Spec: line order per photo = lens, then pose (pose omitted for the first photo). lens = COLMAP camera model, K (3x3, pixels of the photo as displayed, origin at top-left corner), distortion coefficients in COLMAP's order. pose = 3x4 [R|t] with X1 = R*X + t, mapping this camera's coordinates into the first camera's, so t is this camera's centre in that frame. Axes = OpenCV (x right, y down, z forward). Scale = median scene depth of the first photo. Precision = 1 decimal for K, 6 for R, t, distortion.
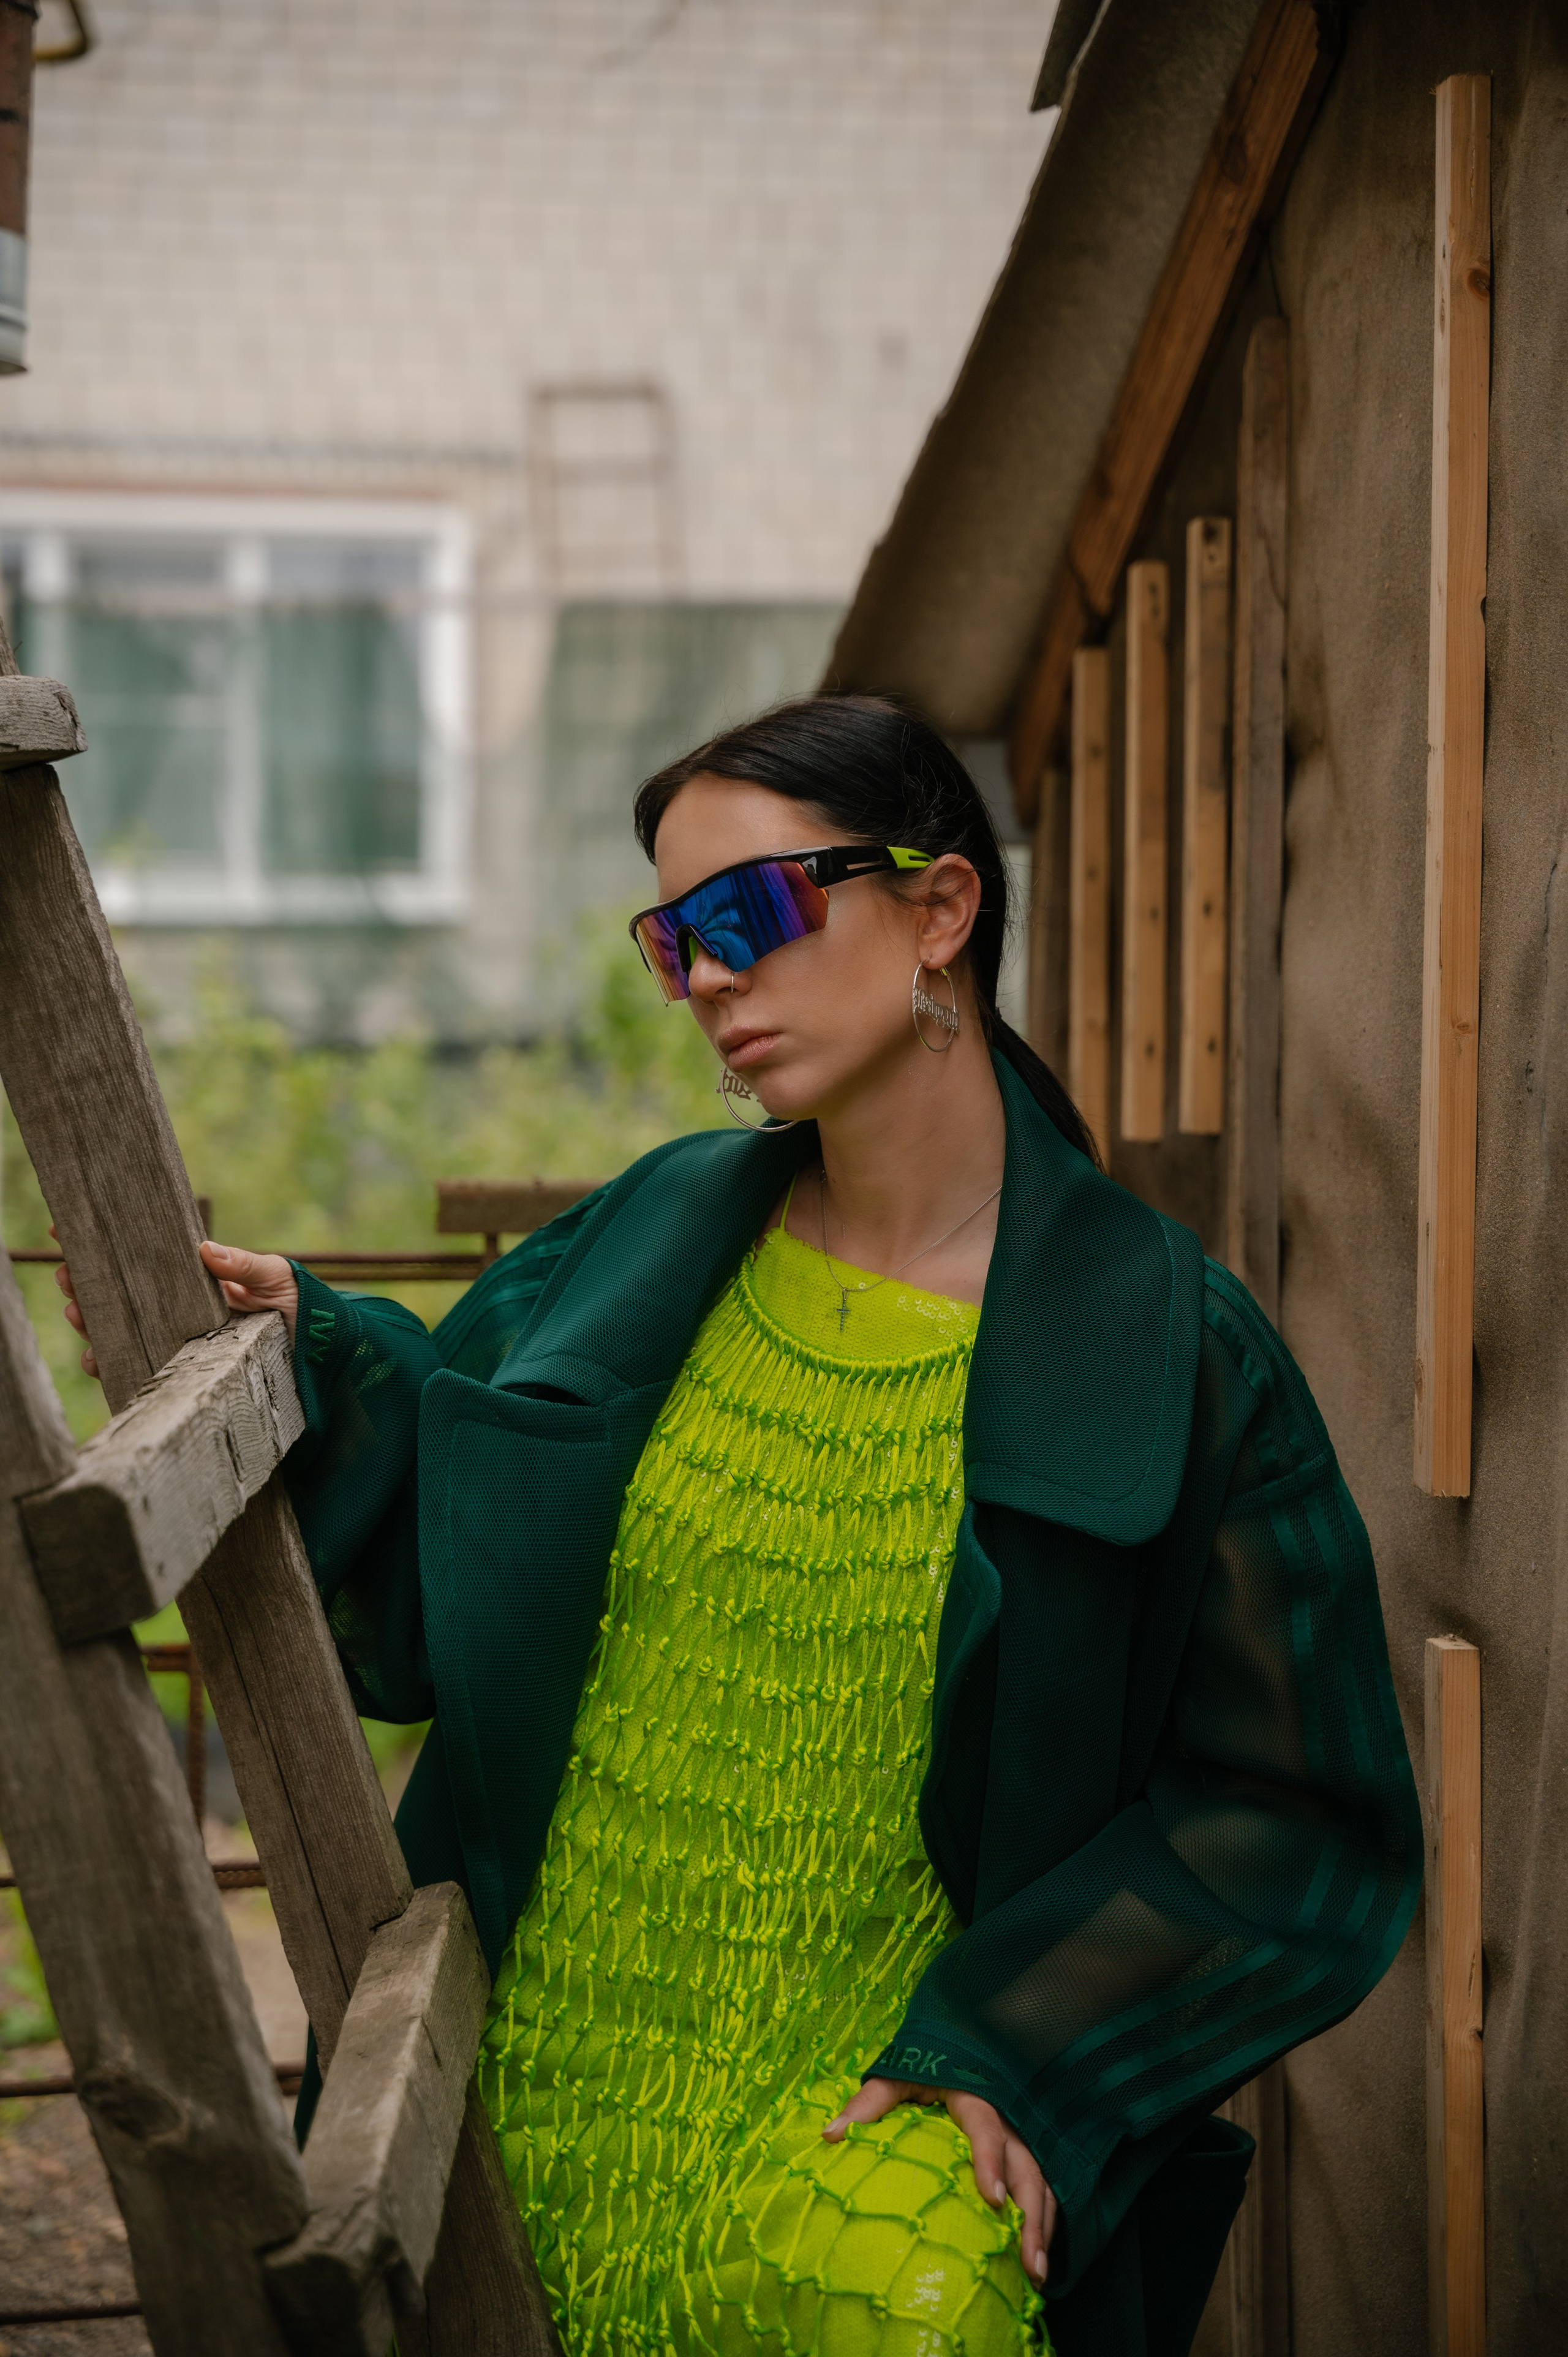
lens RADIAL K [[4769.3, 0, 813.4], [0, 4769.3, 1159.8], [0, 0, 1]] dist [0.273429, 0.326235]
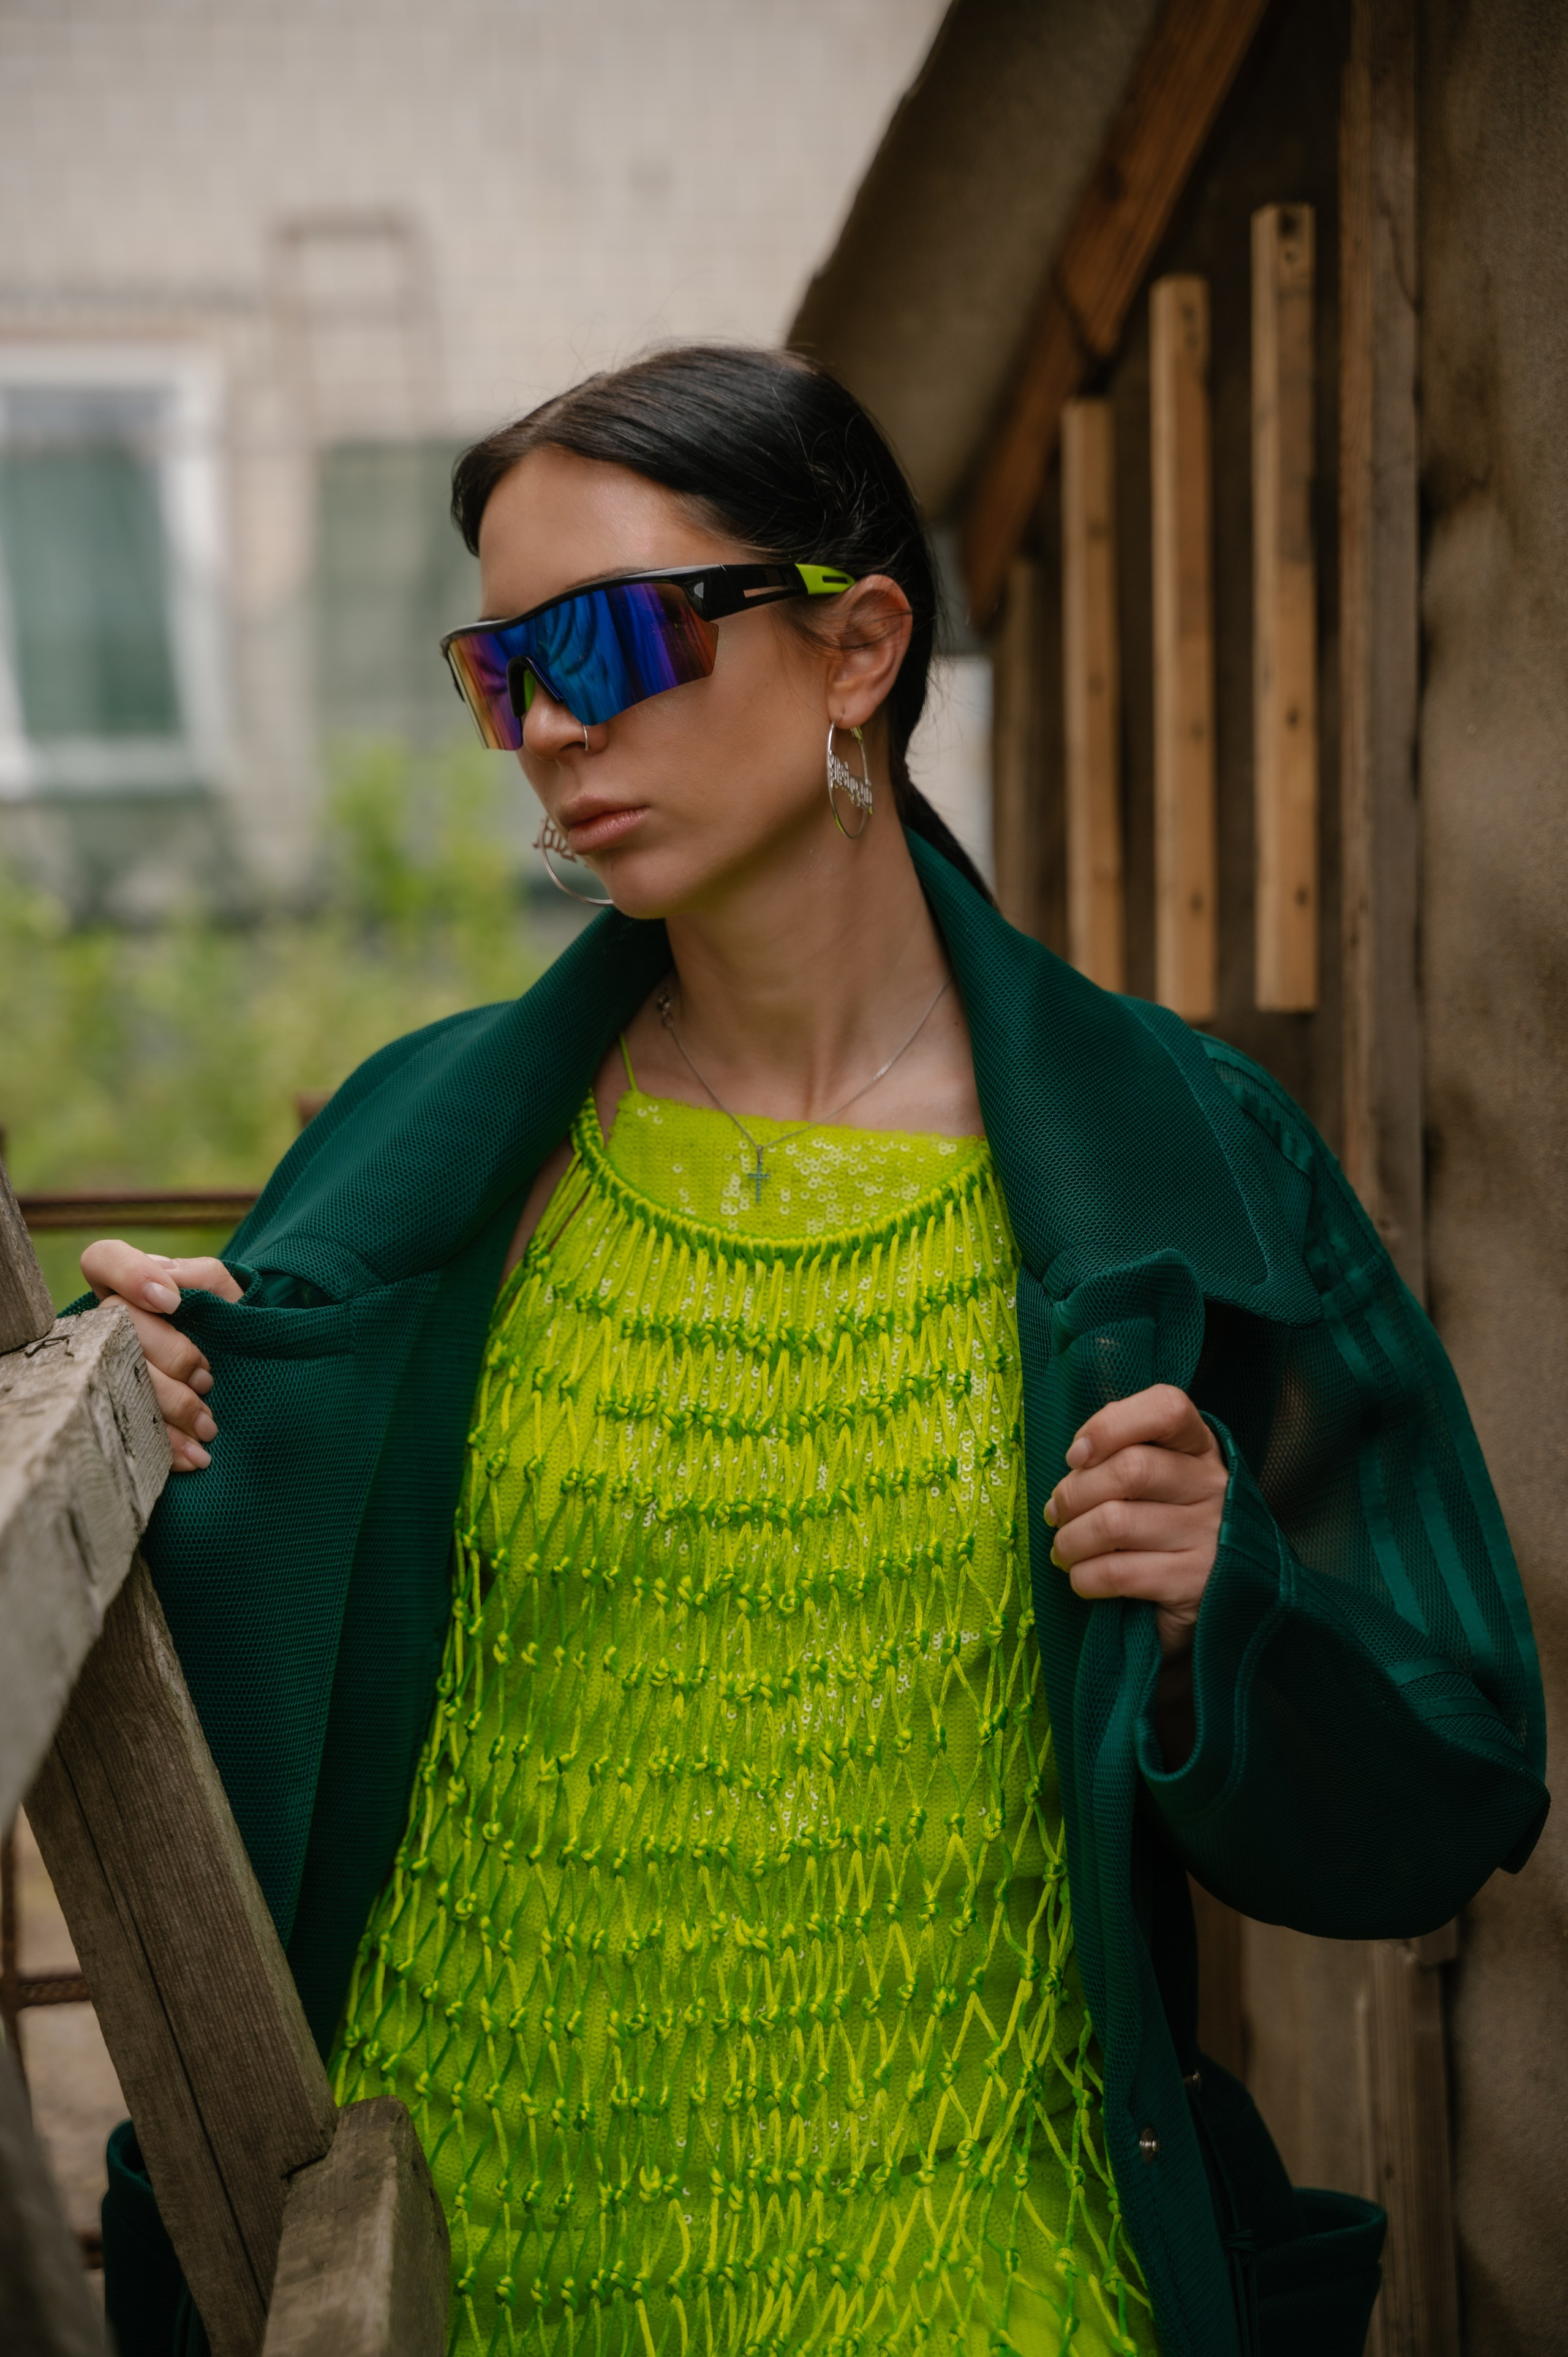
lens RADIAL K [[4769.3, 0, 813.4], [0, 4769.3, 1159.8], [0, 0, 1]] dist [0.273429, 0.326235]
pose [[0.998292, -0.029720, 0.050302, -0.038282], [0.028243, 0.999156, 0.029828, -0.007033], [-0.051146, -0.028356, 0.998289, 0.244266]]
